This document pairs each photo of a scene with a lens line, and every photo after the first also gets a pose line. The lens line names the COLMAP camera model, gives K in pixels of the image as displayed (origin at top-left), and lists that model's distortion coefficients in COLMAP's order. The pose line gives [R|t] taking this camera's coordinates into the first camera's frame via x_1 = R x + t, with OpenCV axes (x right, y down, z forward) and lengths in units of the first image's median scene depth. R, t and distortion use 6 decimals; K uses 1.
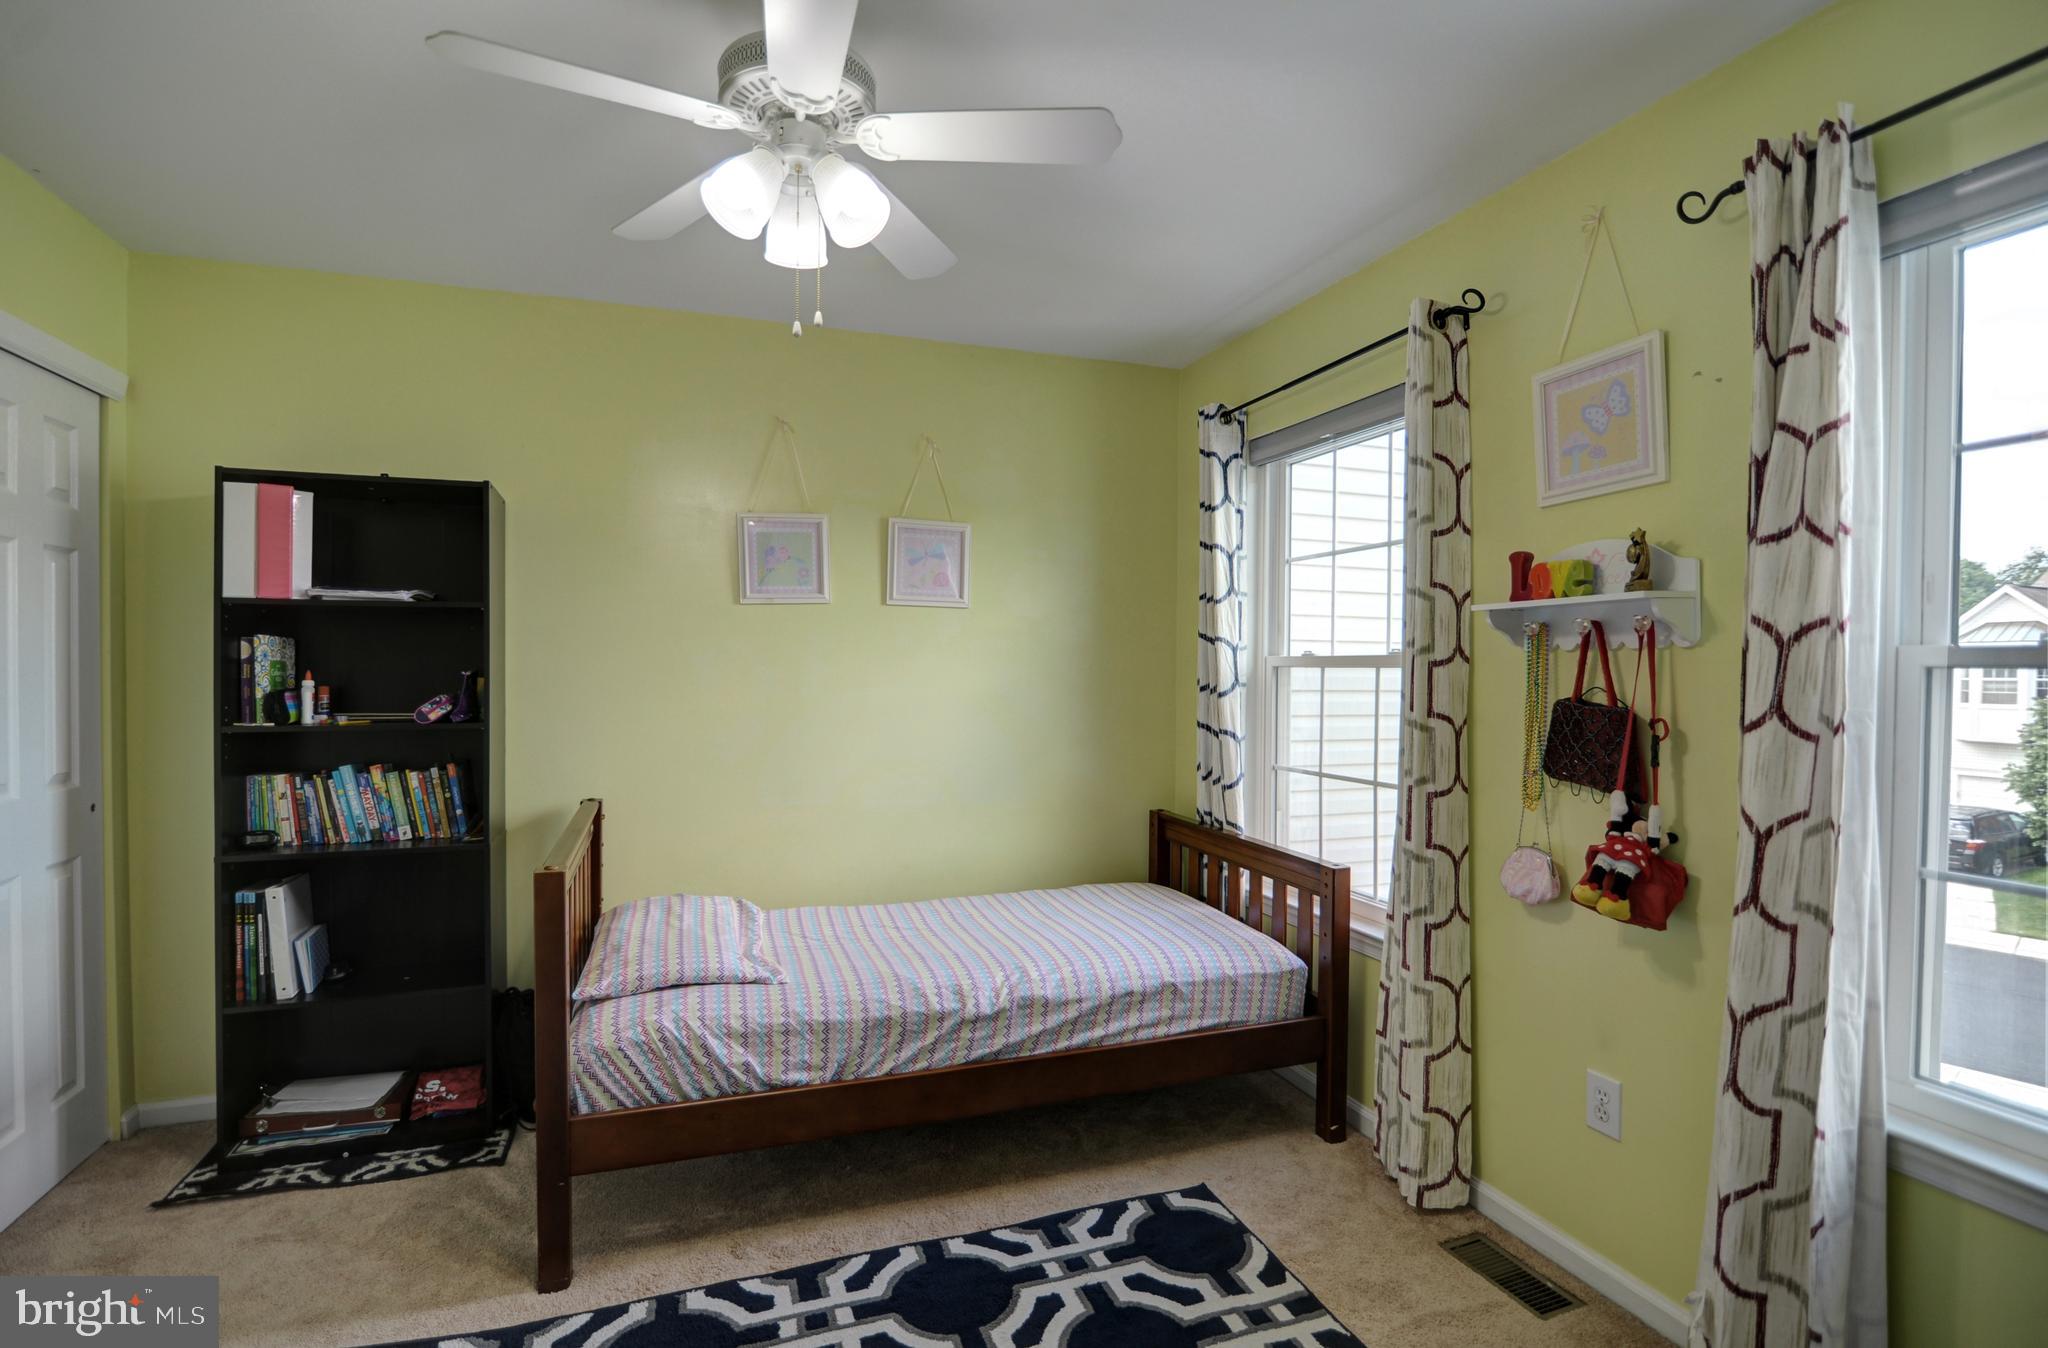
lens RADIAL K [[966.2, 0, 1008.3], [0, 966.2, 687.8], [0, 0, 1]] dist [-0.019107, 0.000872]
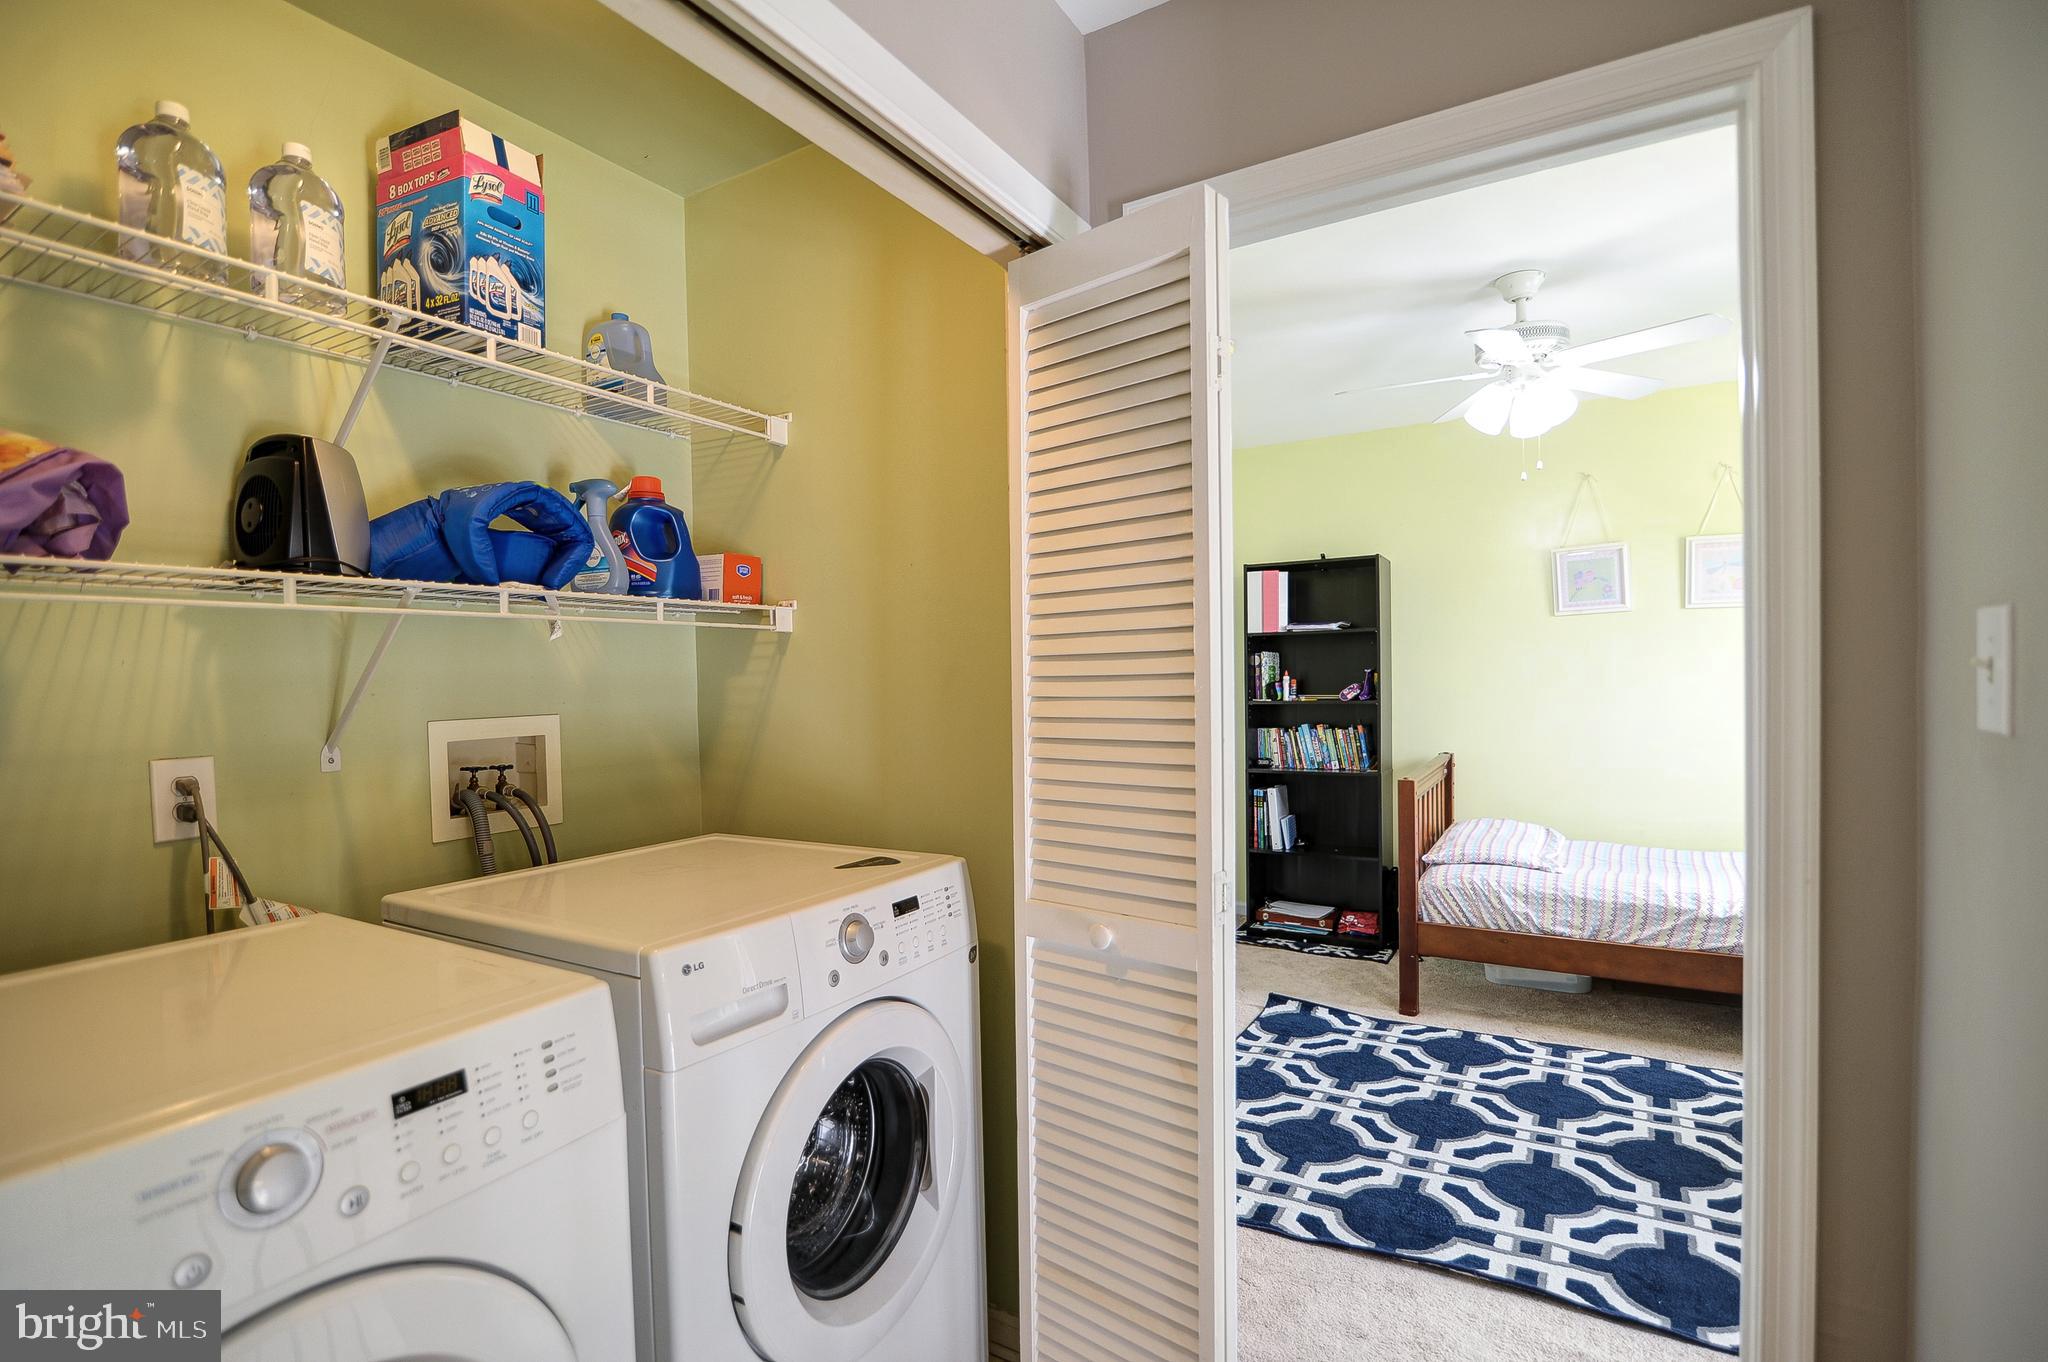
lens RADIAL K [[963.8, 0, 1026.7], [0, 963.8, 688.7], [0, 0, 1]] dist [-0.019186, 0.000766]
pose [[0.640943, -0.003762, -0.767580, 0.361845], [0.007750, 0.999969, 0.001570, 0.009598], [0.767550, -0.006955, 0.640952, -0.562136]]
